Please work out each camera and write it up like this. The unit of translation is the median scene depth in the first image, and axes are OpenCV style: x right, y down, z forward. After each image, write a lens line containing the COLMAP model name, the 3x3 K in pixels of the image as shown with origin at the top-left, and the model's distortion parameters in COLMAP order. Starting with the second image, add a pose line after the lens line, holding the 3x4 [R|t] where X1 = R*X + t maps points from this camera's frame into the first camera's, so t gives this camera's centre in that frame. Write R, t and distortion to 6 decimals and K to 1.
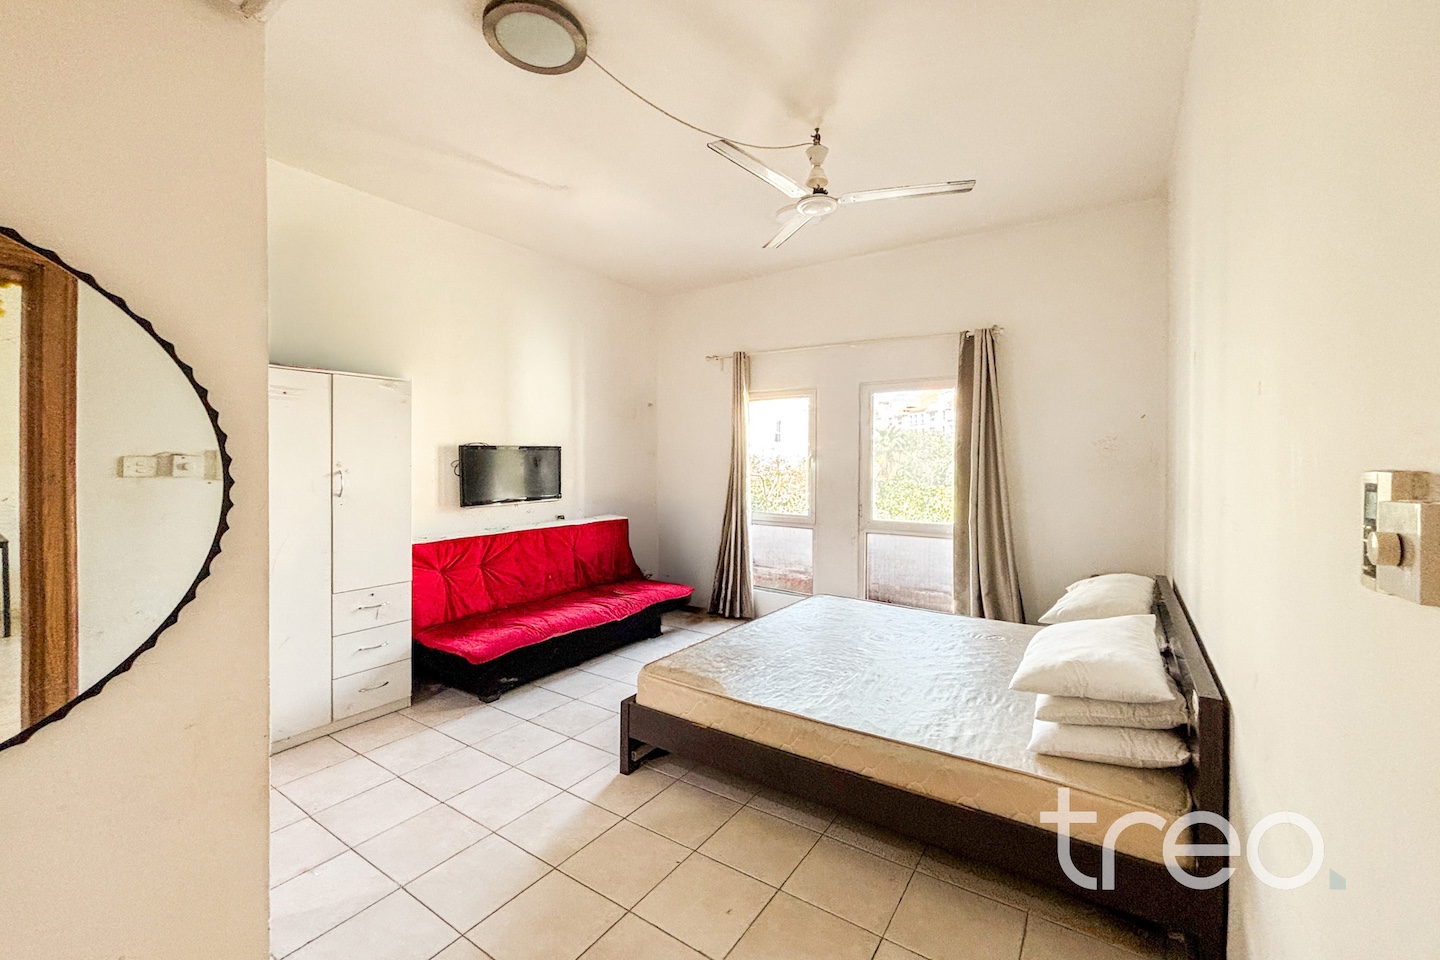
lens RADIAL K [[607.8, 0, 727.3], [0, 607.8, 471.5], [0, 0, 1]] dist [0.019812, -0.011070]
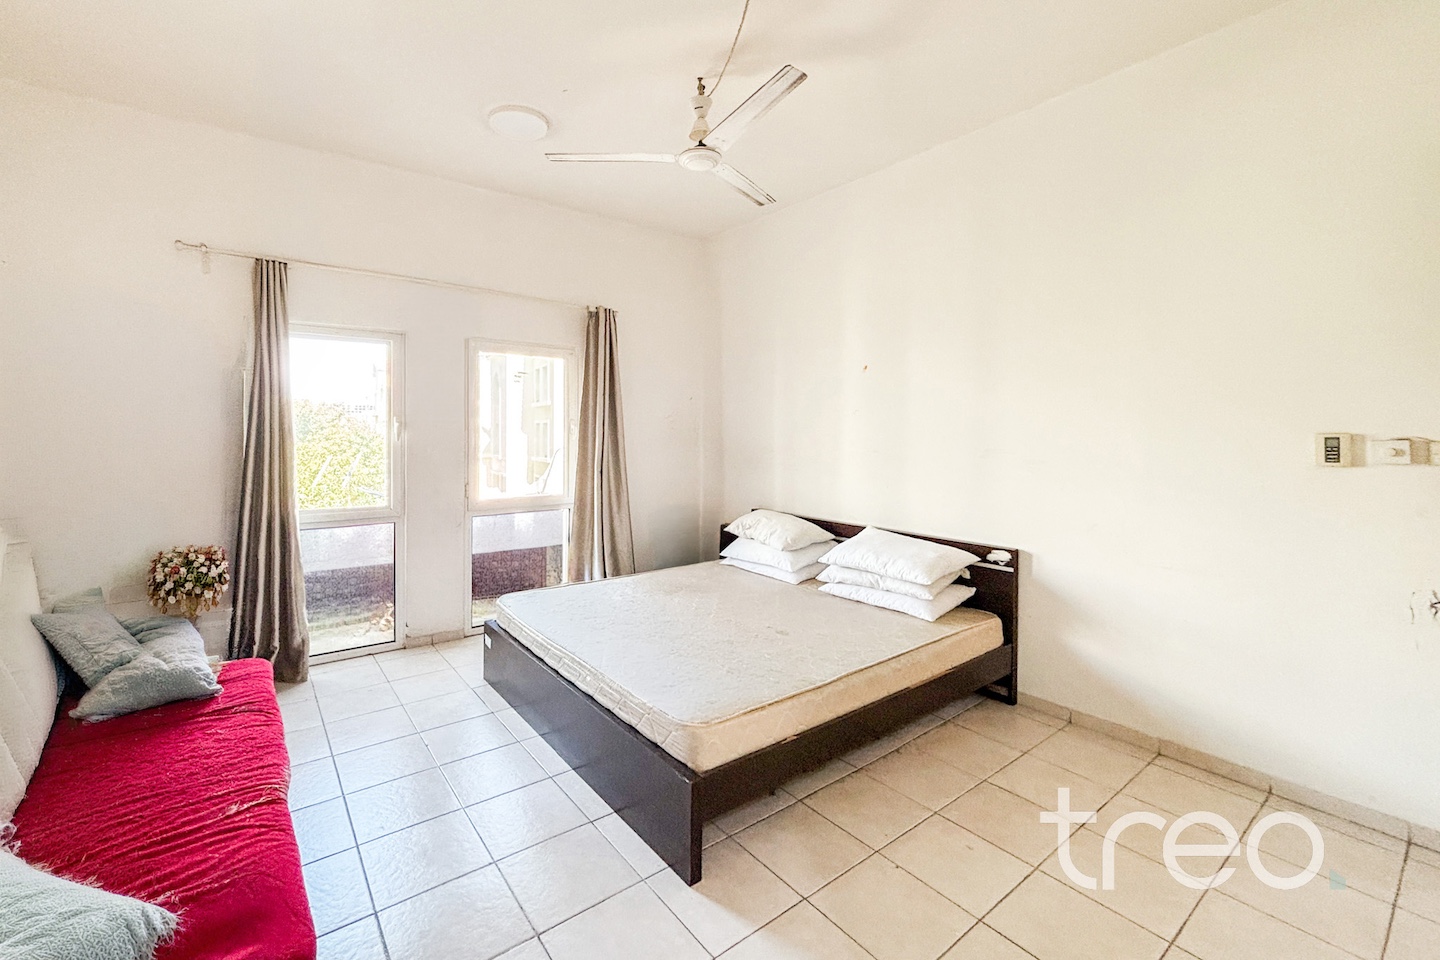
lens RADIAL K [[596.1, 0, 710.8], [0, 596.1, 441.7], [0, 0, 1]] dist [0.019918, -0.000230]
pose [[0.333602, -0.017036, 0.942560, -0.489907], [0.016101, 0.999794, 0.012372, -0.008512], [-0.942576, 0.011049, 0.333808, 0.459336]]
